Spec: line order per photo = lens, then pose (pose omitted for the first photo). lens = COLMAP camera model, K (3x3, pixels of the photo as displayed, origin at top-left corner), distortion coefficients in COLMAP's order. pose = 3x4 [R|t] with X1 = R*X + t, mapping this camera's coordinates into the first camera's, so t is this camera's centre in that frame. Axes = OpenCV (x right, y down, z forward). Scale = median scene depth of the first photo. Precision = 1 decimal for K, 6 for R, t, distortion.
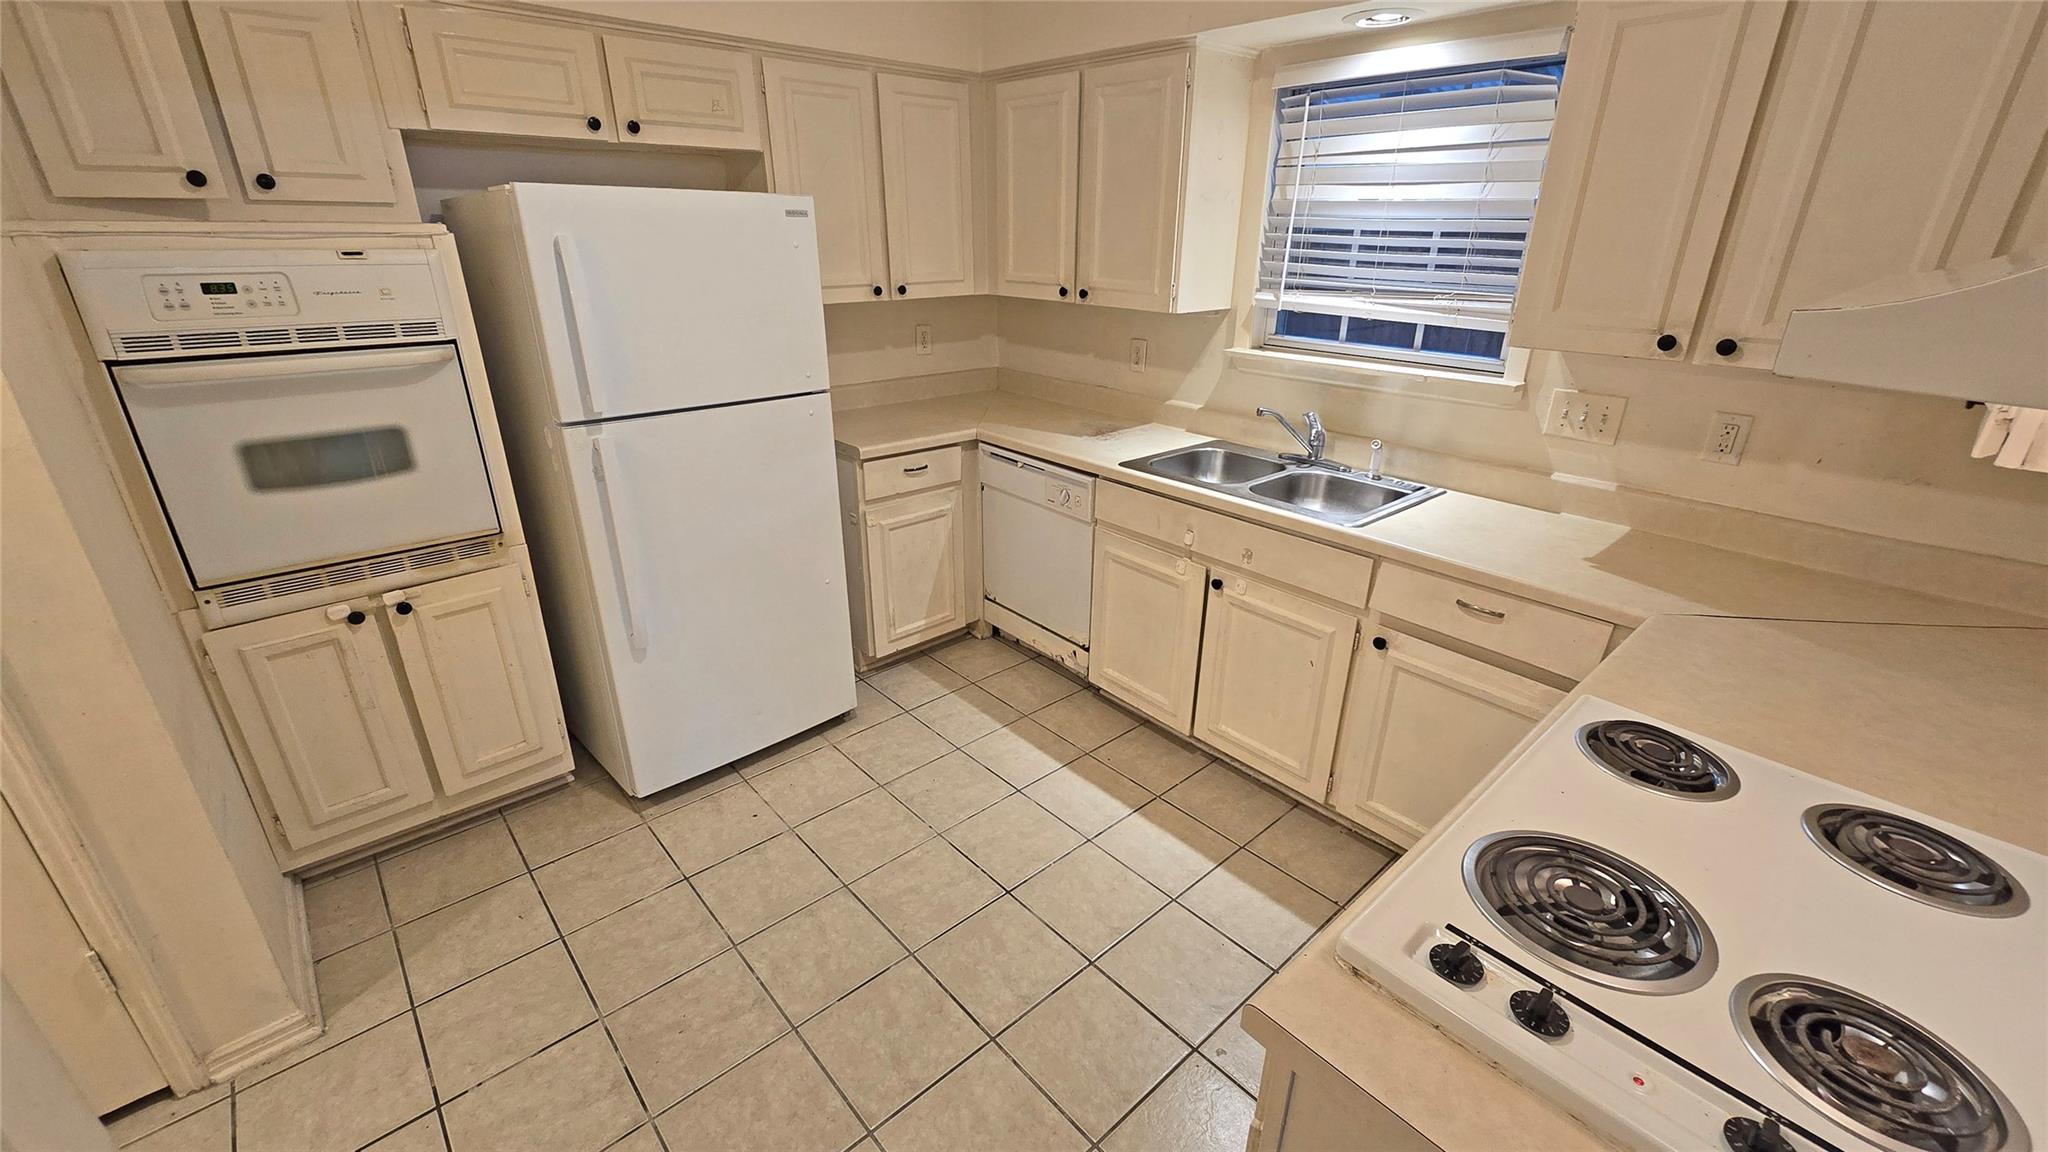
lens RADIAL K [[842.0, 0, 1034.8], [0, 842.0, 574.8], [0, 0, 1]] dist [-0.003069, -0.000612]
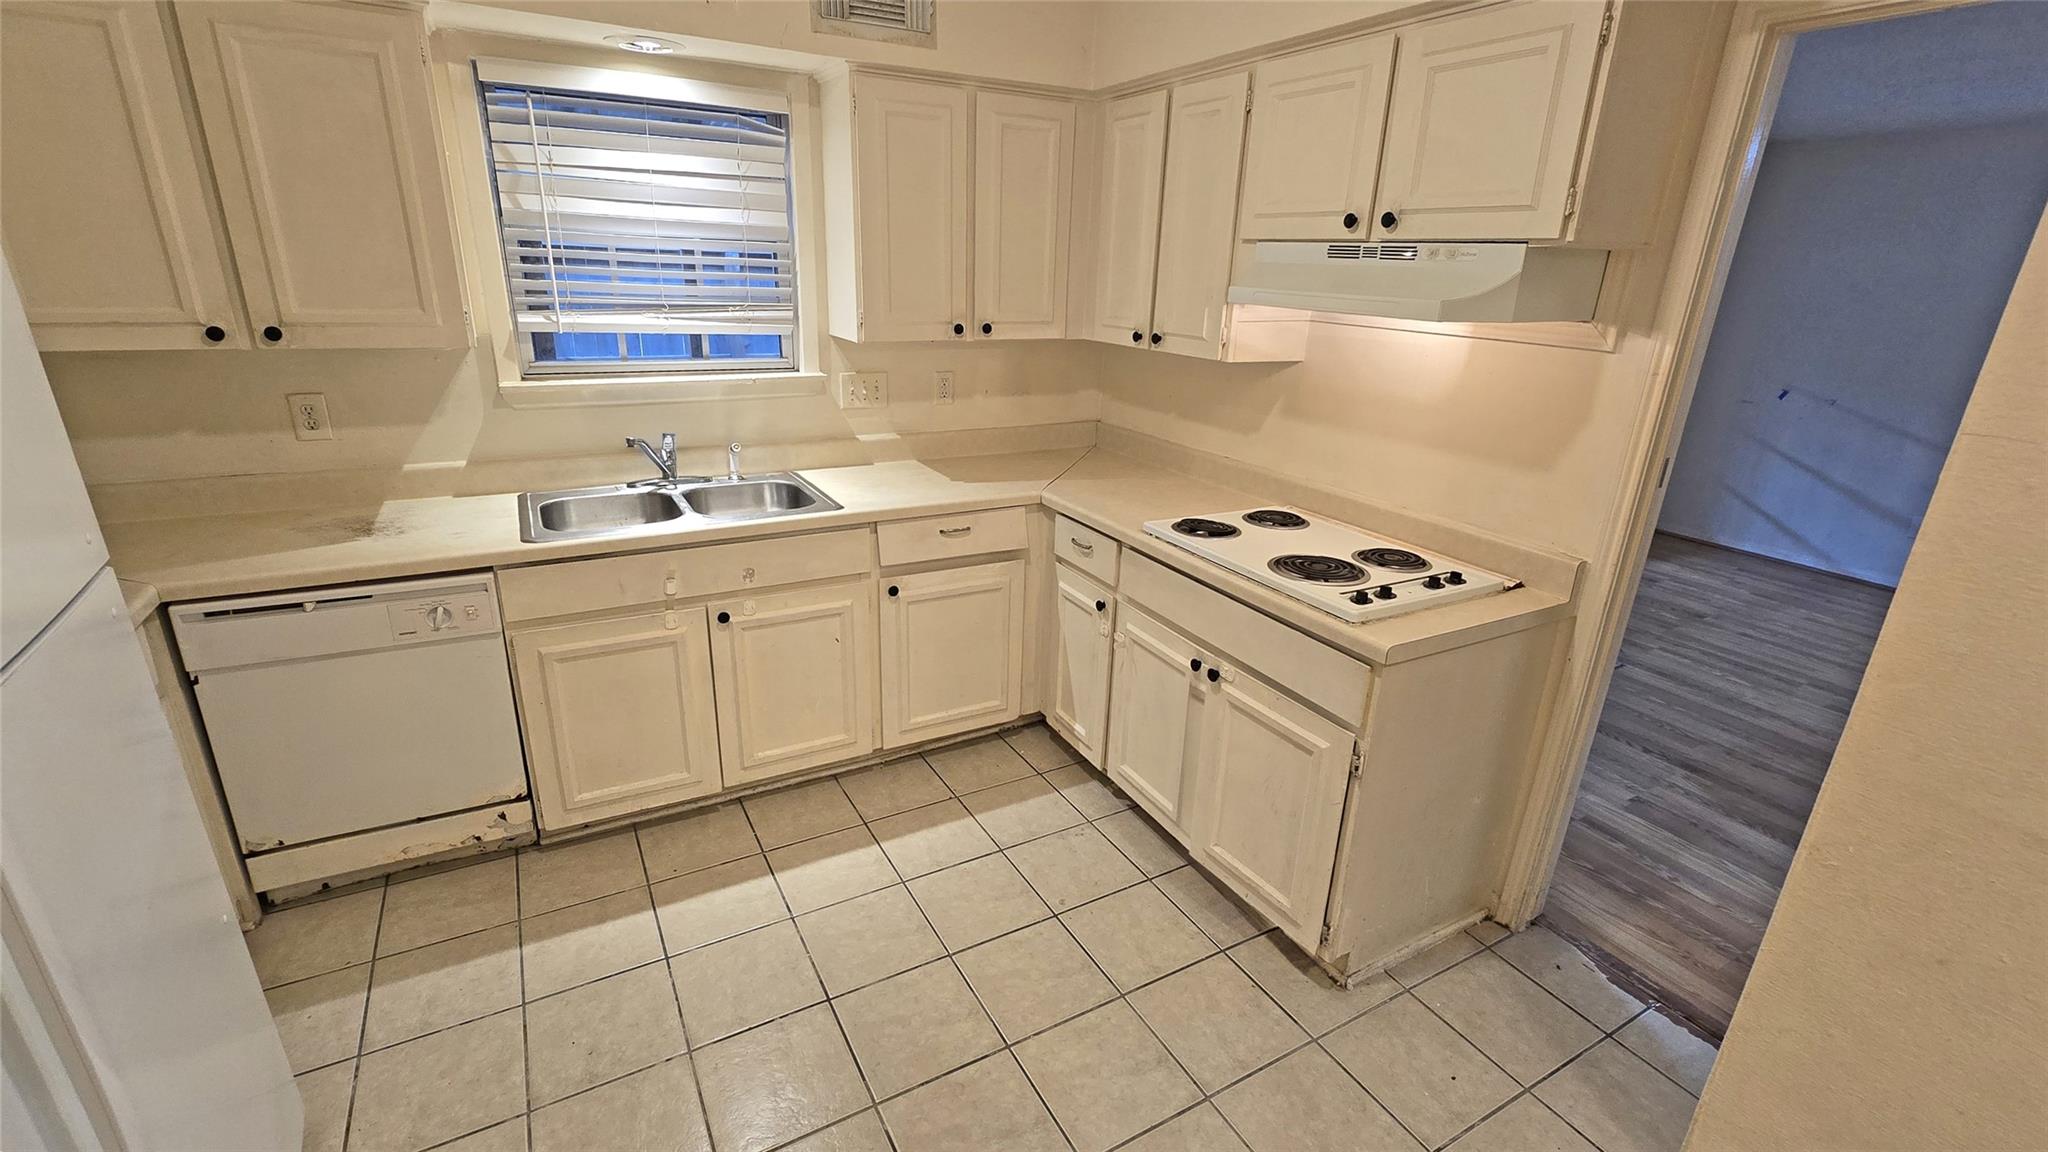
lens RADIAL K [[888.2, 0, 1043.1], [0, 888.2, 570.0], [0, 0, 1]] dist [-0.003371, 0.000599]
pose [[0.201136, -0.323556, 0.924584, -0.620486], [0.340744, 0.908038, 0.243639, -0.158867], [-0.918389, 0.266042, 0.292889, 0.362515]]
